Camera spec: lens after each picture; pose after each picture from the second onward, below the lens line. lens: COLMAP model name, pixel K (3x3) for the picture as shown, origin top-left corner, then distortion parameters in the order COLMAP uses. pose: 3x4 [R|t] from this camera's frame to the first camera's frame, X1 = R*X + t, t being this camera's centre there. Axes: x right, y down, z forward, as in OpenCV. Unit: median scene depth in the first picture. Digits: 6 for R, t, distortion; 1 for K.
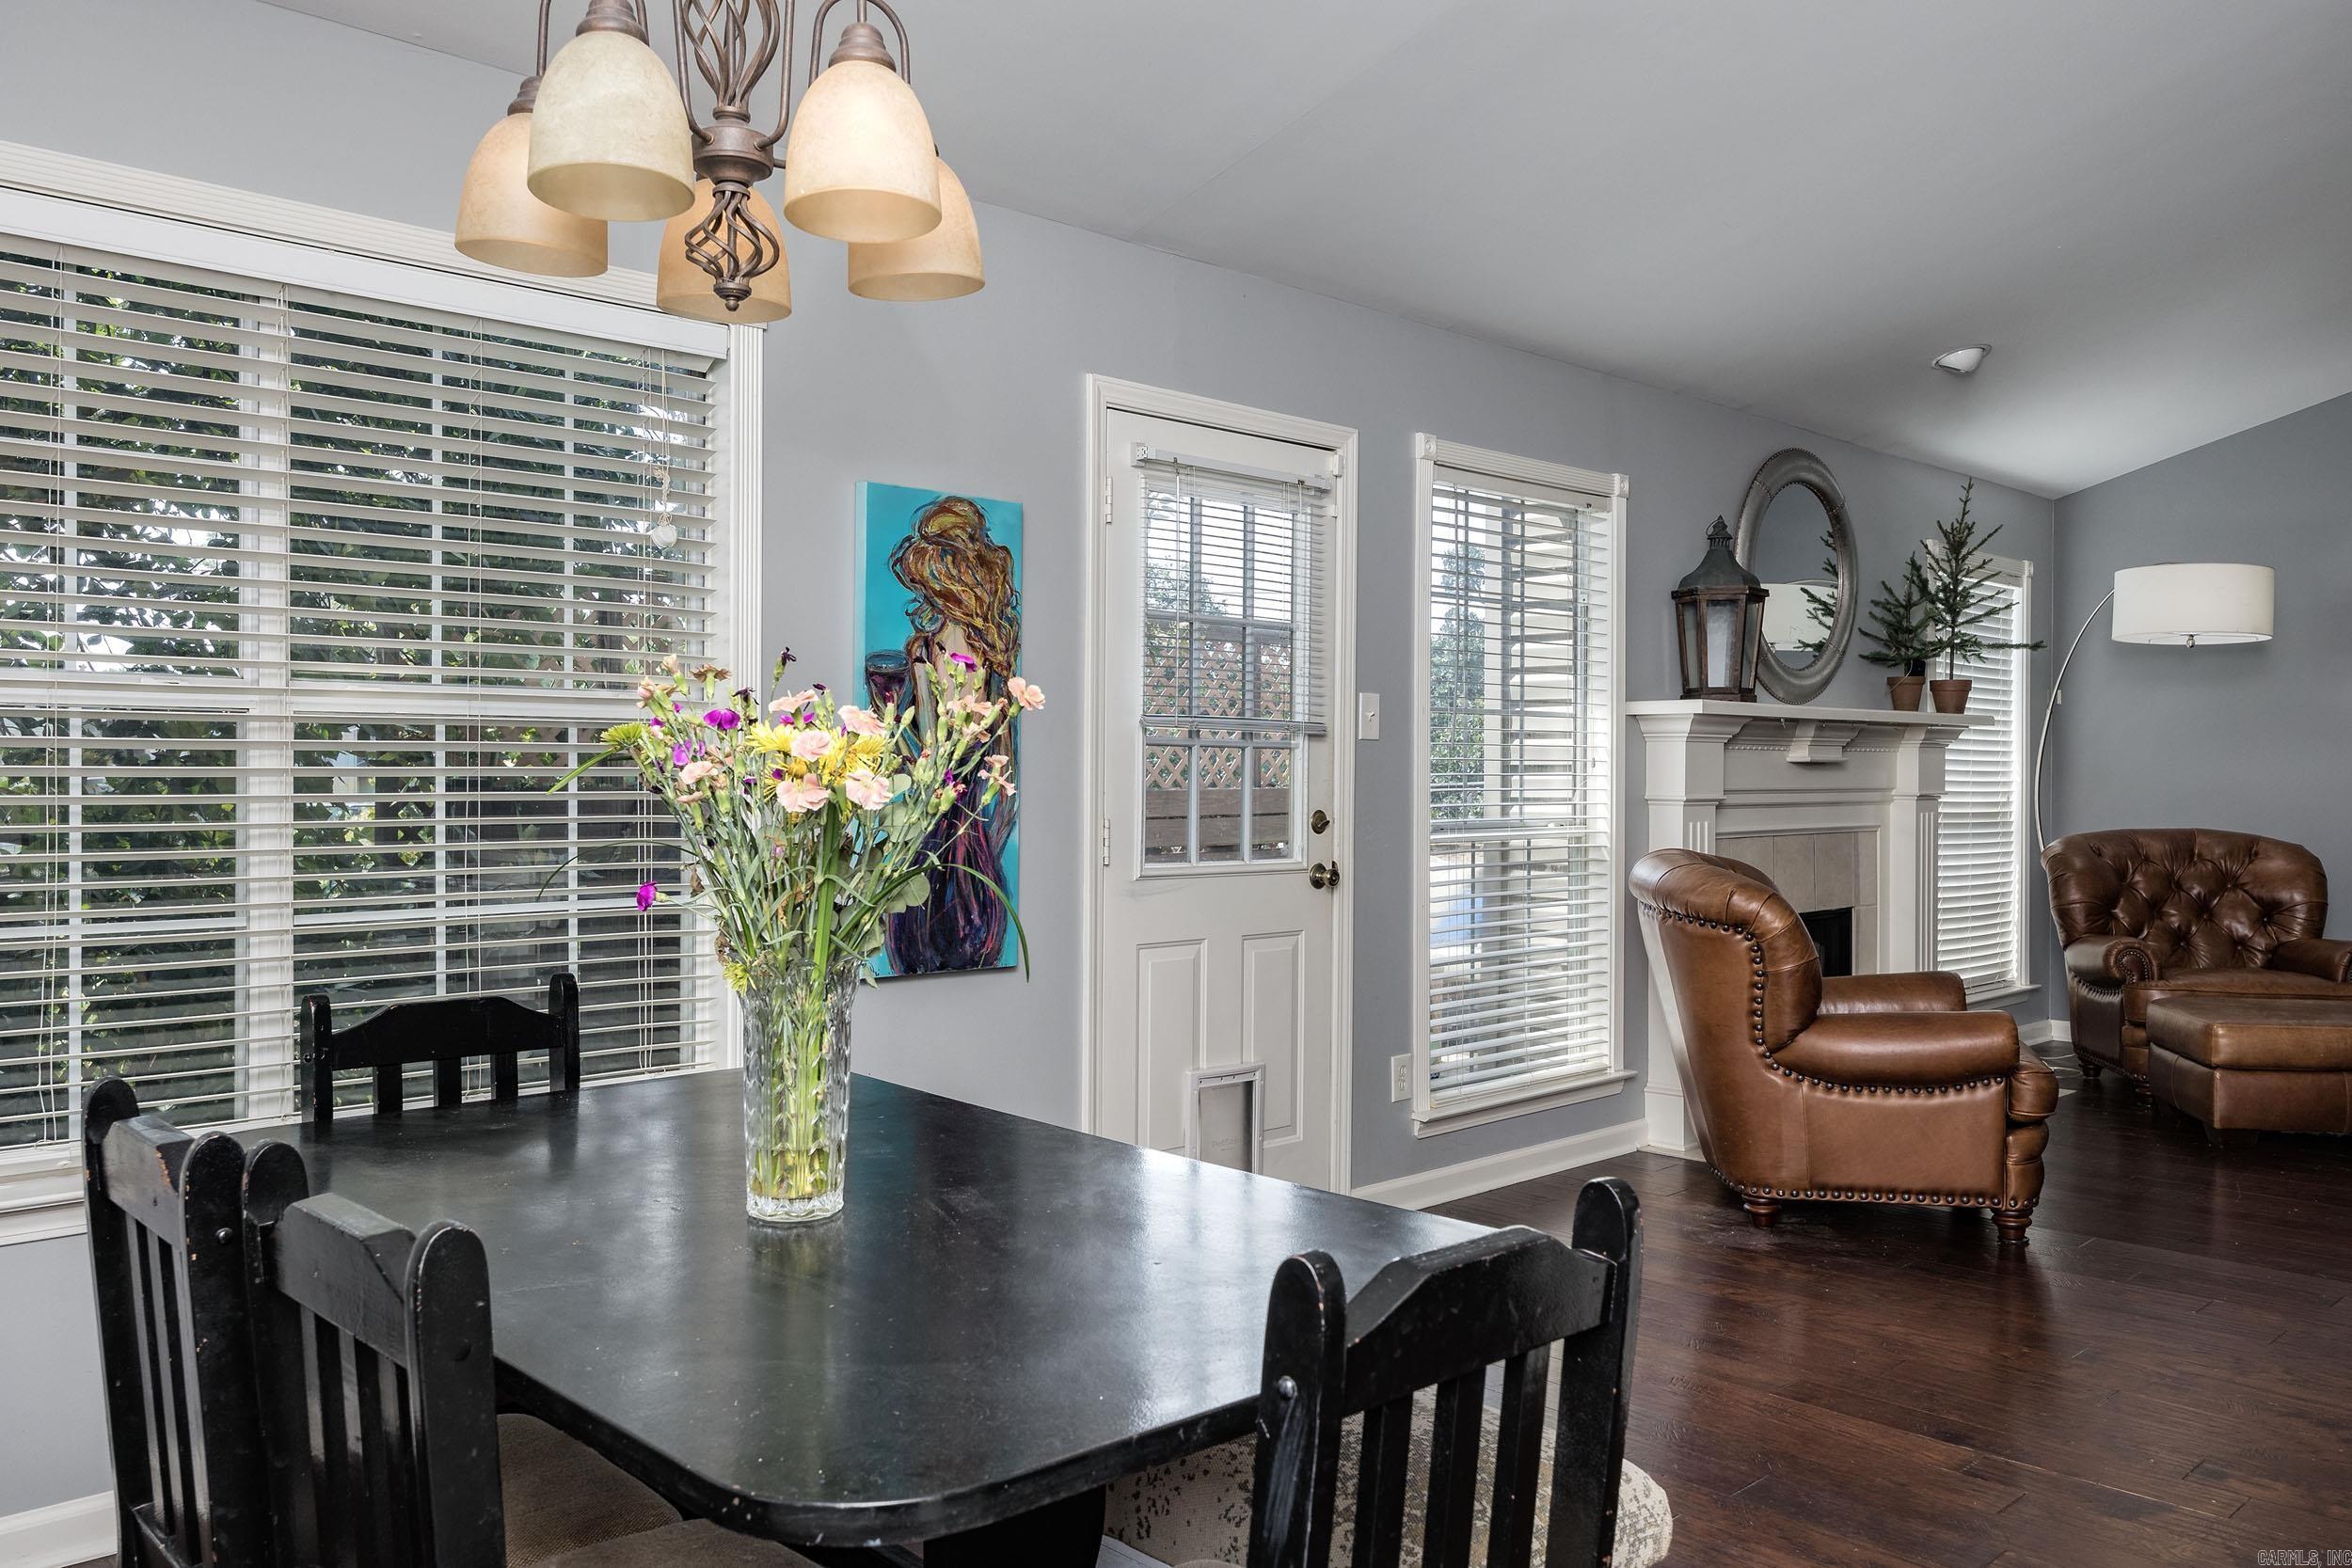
lens RADIAL K [[1856.9, 0, 1185.8], [0, 1856.9, 785.0], [0, 0, 1]] dist [-0.027692, 0.002630]
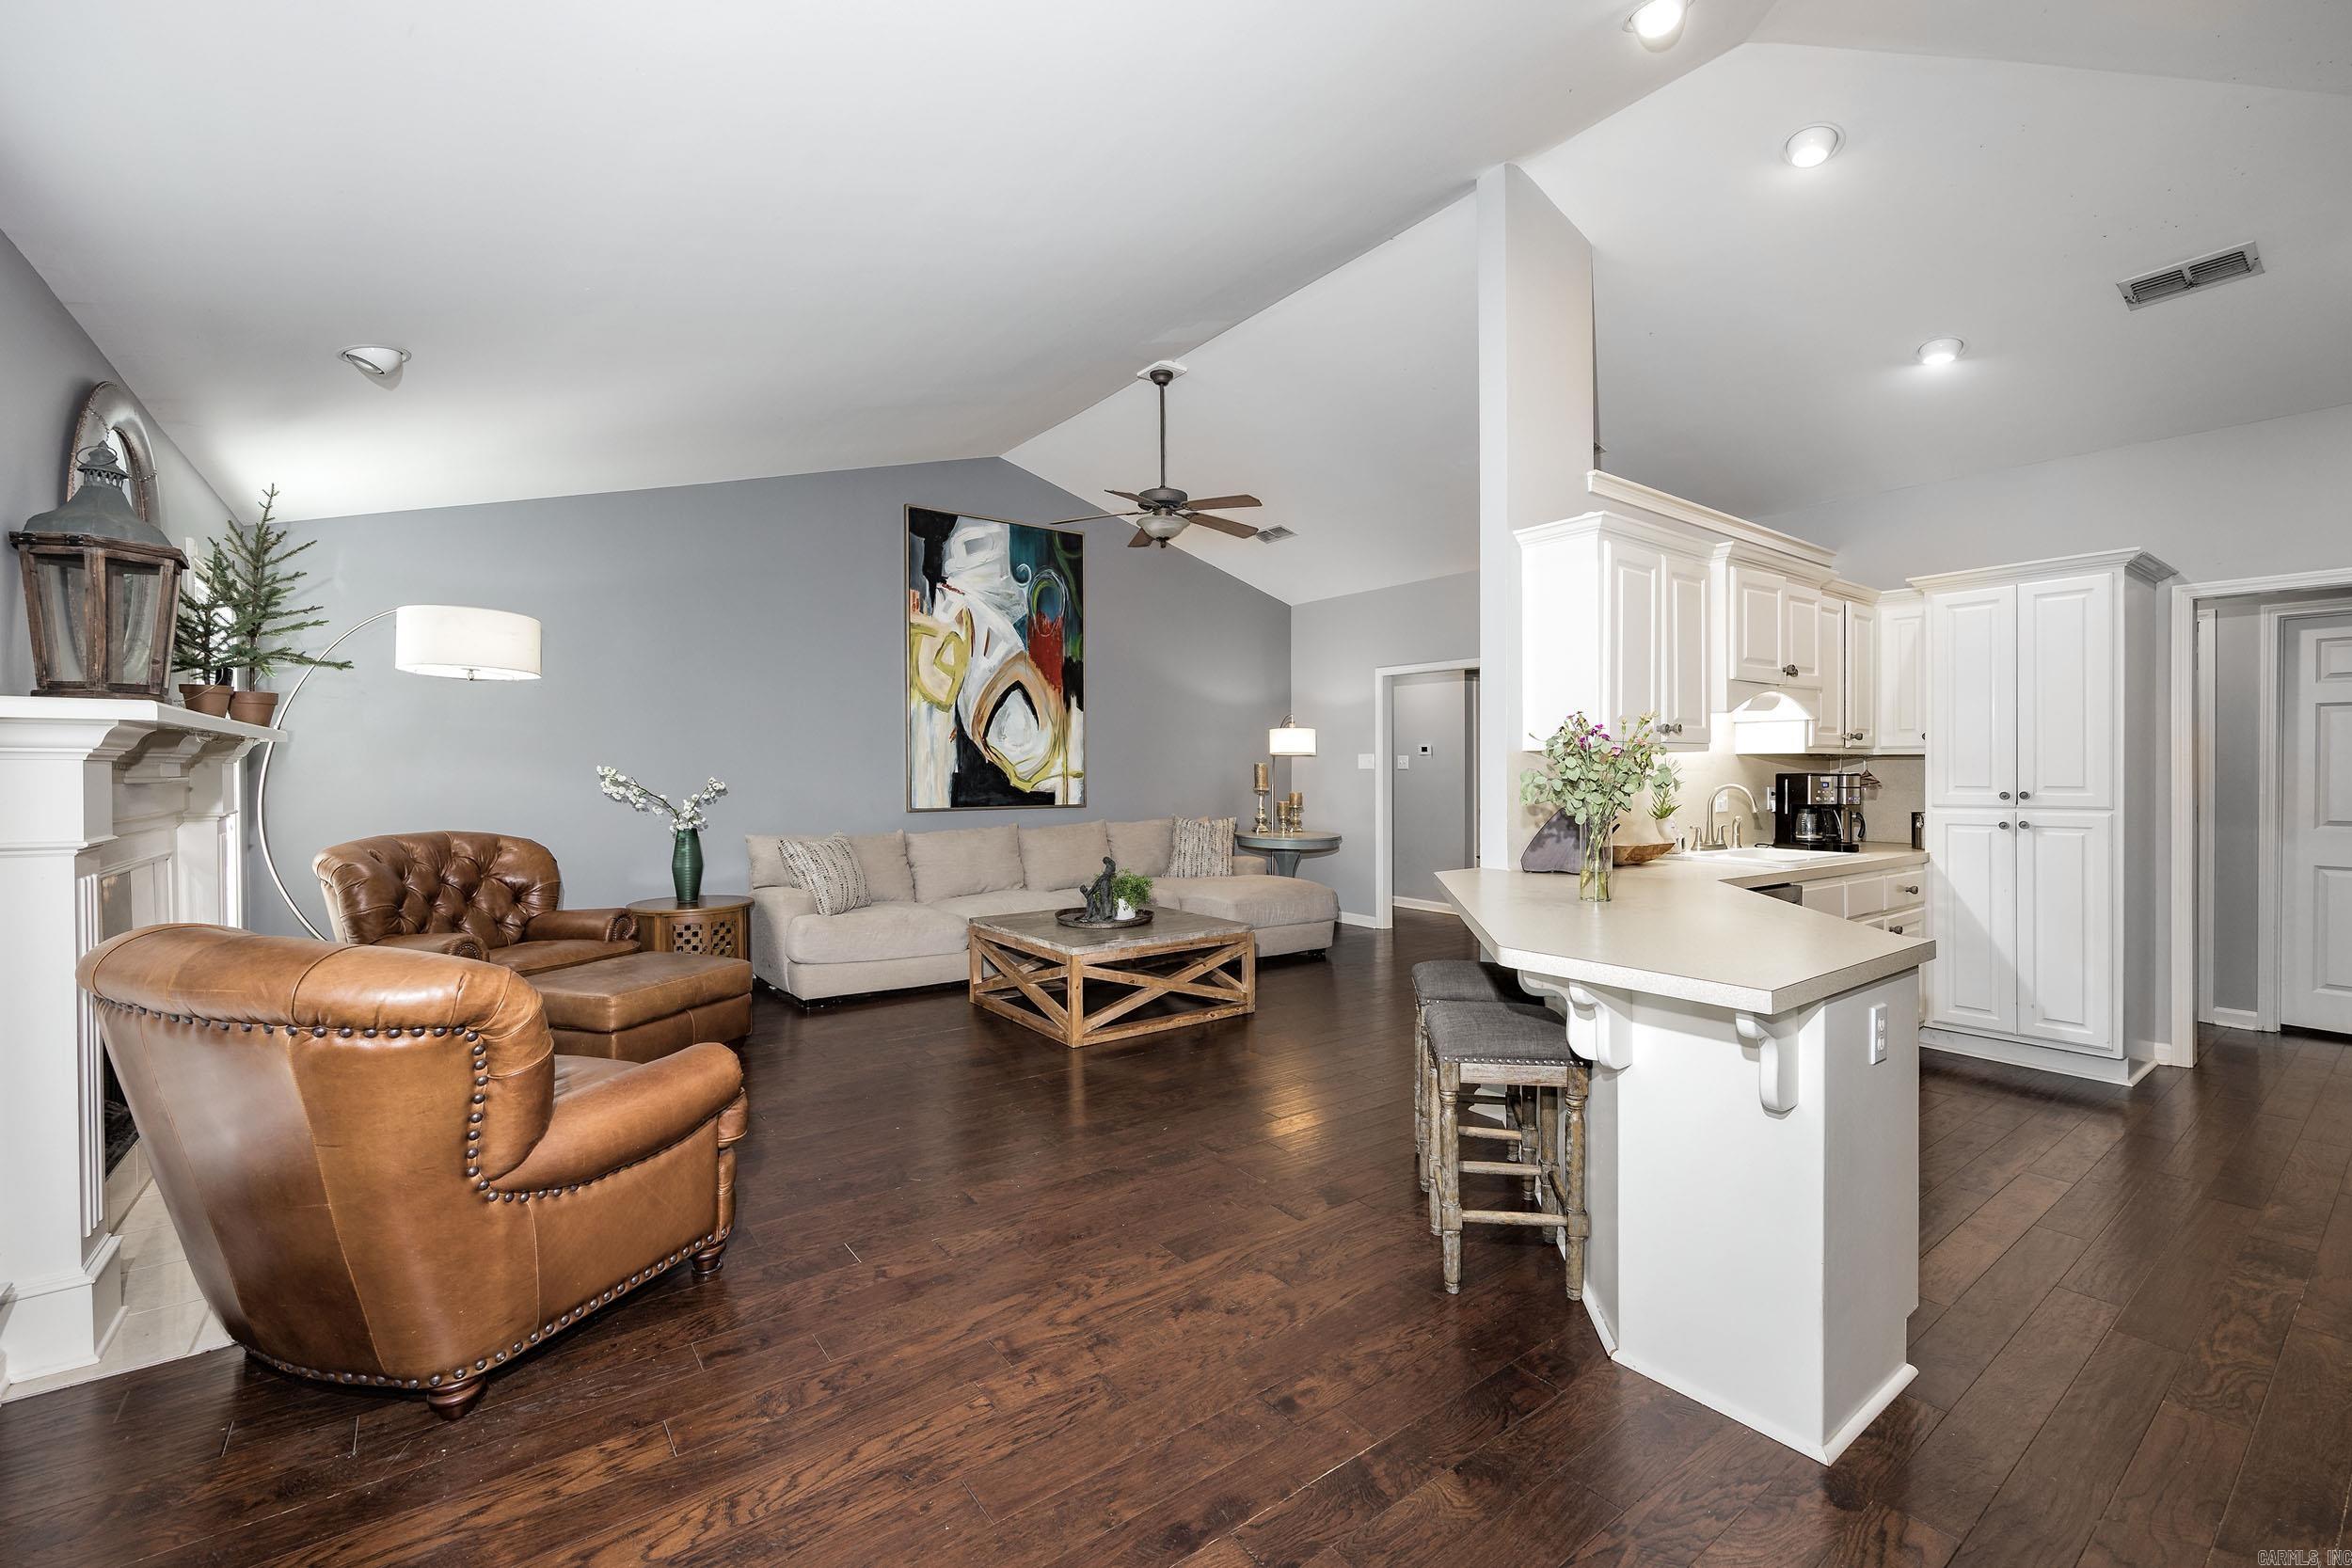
lens RADIAL K [[1013.1, 0, 1172.3], [0, 1013.1, 778.8], [0, 0, 1]] dist [0.004472, -0.002150]
pose [[0.129126, -0.011964, 0.991556, -0.093803], [0.002886, 0.999928, 0.011689, -0.031767], [-0.991624, 0.001352, 0.129151, 0.780456]]
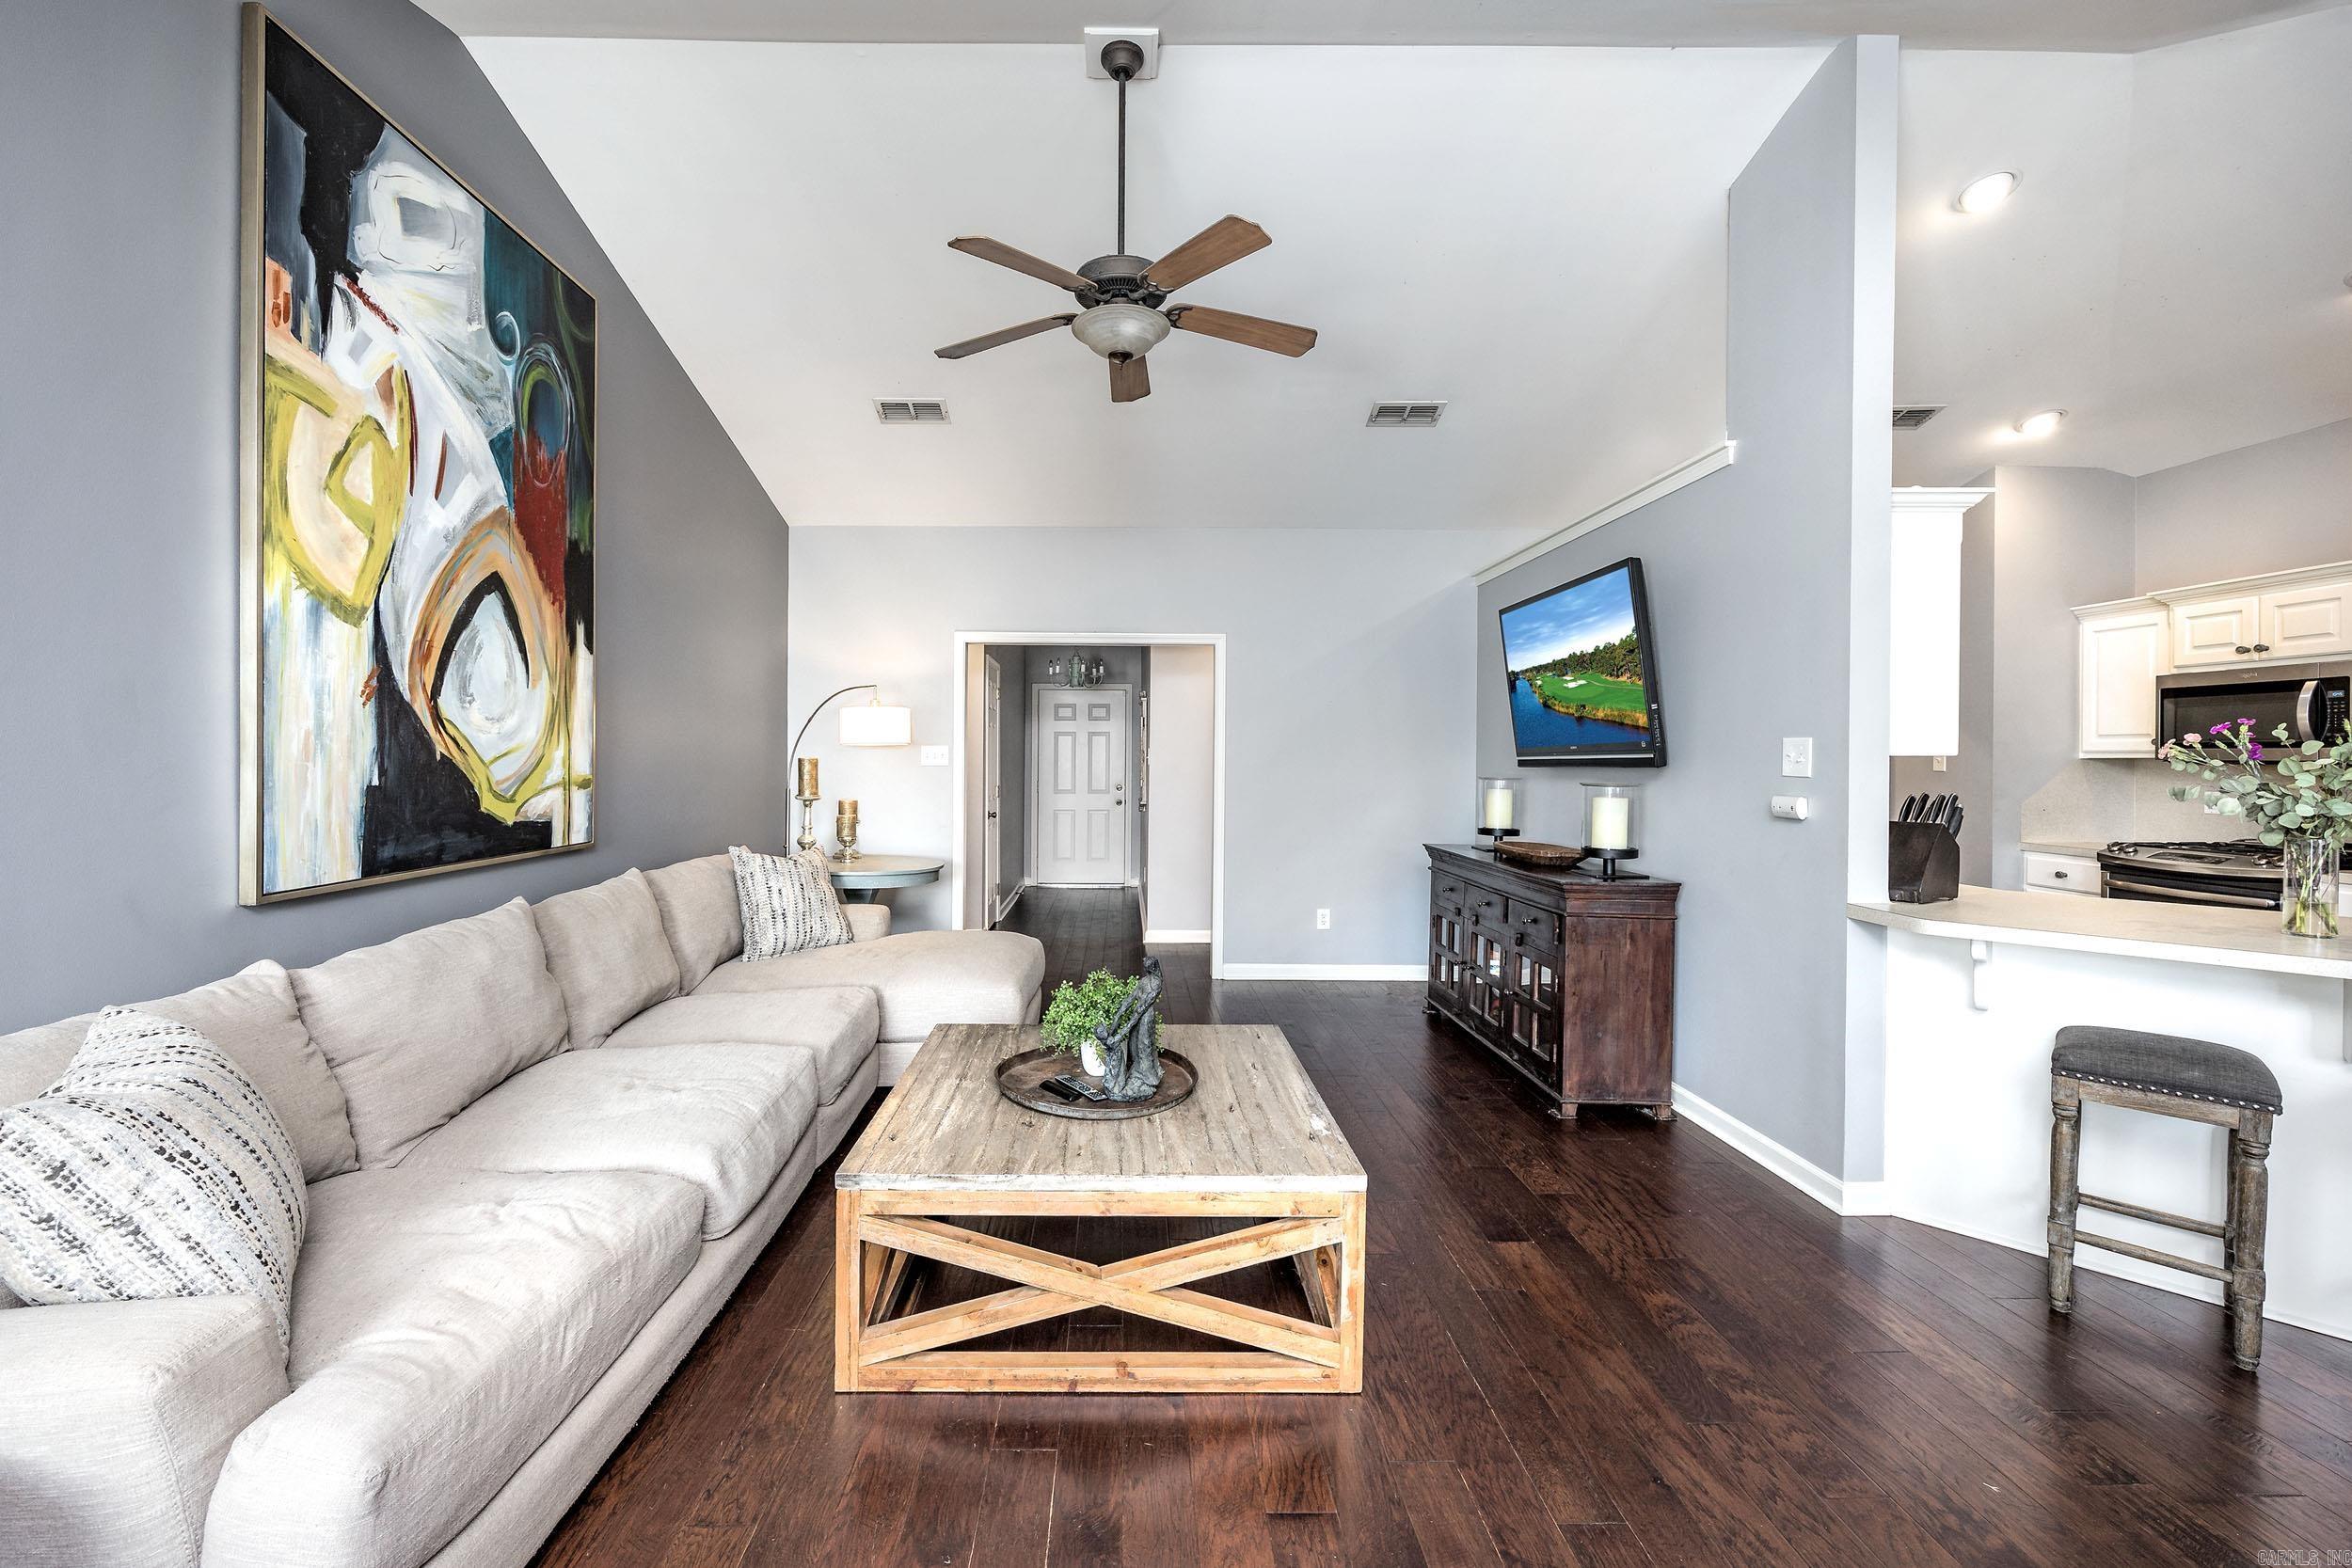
lens RADIAL K [[952.4, 0, 1125.4], [0, 952.4, 761.3], [0, 0, 1]] dist [-0.003217, 0.001232]
pose [[-0.727455, -0.005979, 0.686129, 0.800357], [-0.003929, 0.999982, 0.004548, -0.043750], [-0.686144, 0.000613, -0.727465, 1.496074]]
